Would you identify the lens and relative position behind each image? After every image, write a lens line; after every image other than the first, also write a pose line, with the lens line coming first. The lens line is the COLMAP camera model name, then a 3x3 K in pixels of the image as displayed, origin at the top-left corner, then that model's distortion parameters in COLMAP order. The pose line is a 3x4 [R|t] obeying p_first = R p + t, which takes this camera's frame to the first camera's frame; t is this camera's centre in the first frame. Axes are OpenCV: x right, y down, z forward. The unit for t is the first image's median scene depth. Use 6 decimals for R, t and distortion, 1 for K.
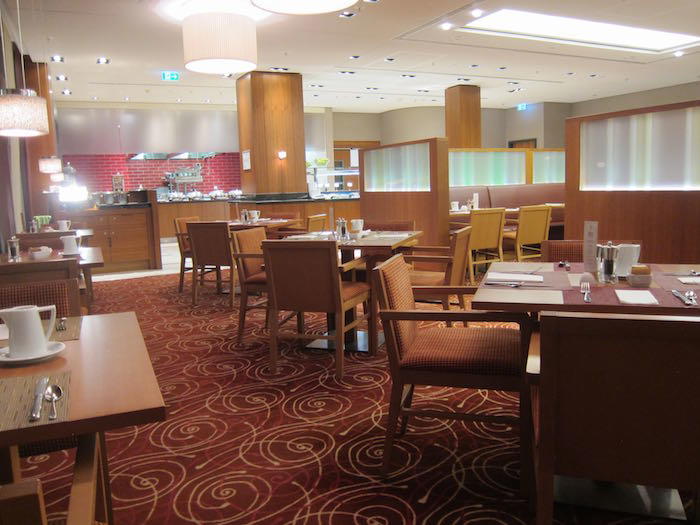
lens RADIAL K [[577.6, 0, 350.0], [0, 577.6, 262.5], [0, 0, 1]] dist [-0.025214, -0.004271]
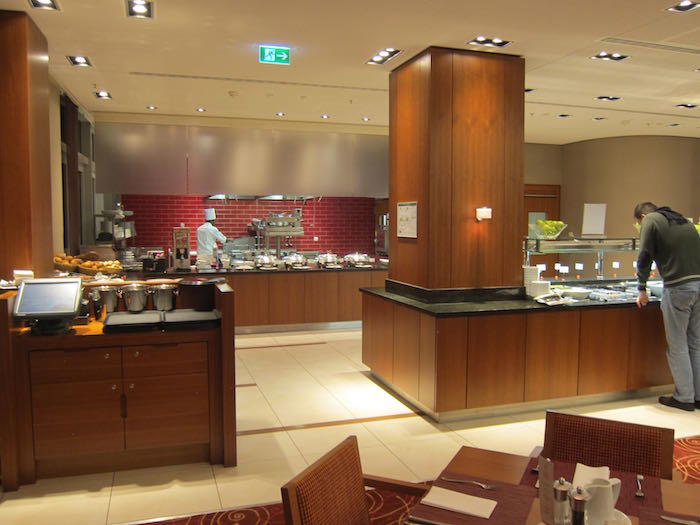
lens RADIAL K [[577.6, 0, 350.0], [0, 577.6, 262.5], [0, 0, 1]] dist [-0.025214, -0.004271]
pose [[0.990035, 0.044613, -0.133564, -0.122002], [-0.052627, 0.996981, -0.057085, -0.082054], [0.130614, 0.063545, 0.989395, 0.369013]]
